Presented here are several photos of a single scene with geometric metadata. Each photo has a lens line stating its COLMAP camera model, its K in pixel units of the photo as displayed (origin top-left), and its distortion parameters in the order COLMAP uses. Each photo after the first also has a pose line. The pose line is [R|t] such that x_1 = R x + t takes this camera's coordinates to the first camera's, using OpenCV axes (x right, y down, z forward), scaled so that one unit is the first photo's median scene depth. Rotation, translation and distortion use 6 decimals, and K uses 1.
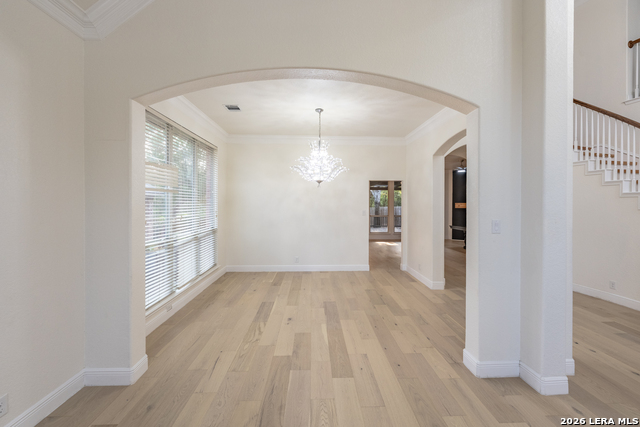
lens RADIAL K [[262.8, 0, 321.3], [0, 262.8, 208.3], [0, 0, 1]] dist [-0.016008, -0.000254]
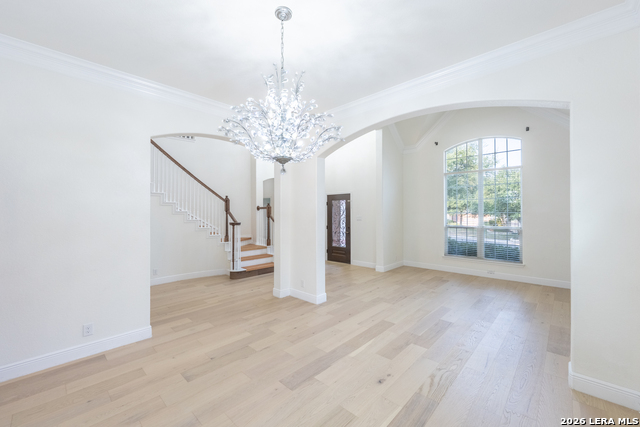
lens RADIAL K [[262.8, 0, 321.6], [0, 262.8, 211.4], [0, 0, 1]] dist [-0.016008, -0.000254]
pose [[-0.704371, 0.000187, 0.709832, -0.502499], [0.014465, 0.999796, 0.014090, -0.021091], [-0.709685, 0.020193, -0.704230, 1.617973]]
